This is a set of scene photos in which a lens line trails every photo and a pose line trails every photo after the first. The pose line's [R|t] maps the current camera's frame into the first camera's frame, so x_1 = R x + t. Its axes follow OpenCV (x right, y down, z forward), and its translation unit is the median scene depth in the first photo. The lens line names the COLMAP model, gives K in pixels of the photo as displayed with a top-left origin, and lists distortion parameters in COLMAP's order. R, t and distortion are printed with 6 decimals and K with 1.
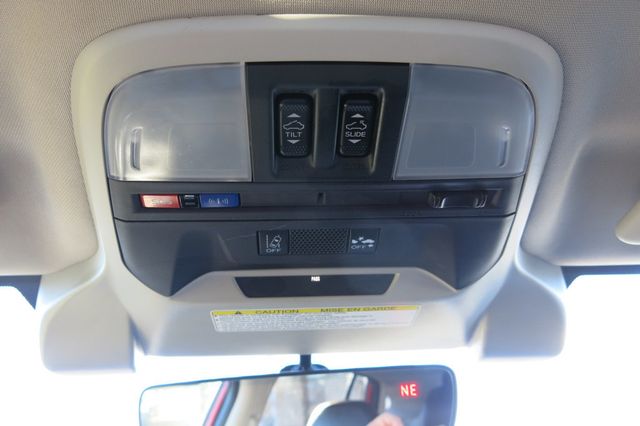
lens RADIAL K [[547.0, 0, 320.0], [0, 547.0, 213.0], [0, 0, 1]] dist [-0.017775, -0.017227]
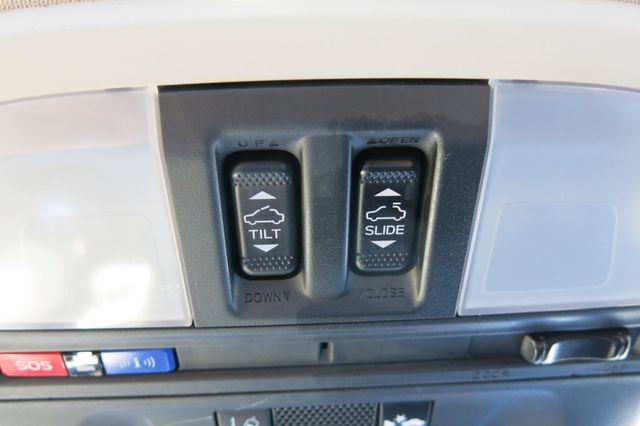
lens RADIAL K [[547.0, 0, 320.0], [0, 547.0, 213.0], [0, 0, 1]] dist [-0.017775, -0.017227]
pose [[0.999064, -0.033526, -0.027343, 0.017679], [0.026767, 0.975550, -0.218141, -0.046929], [0.033988, 0.217205, 0.975534, 0.475218]]
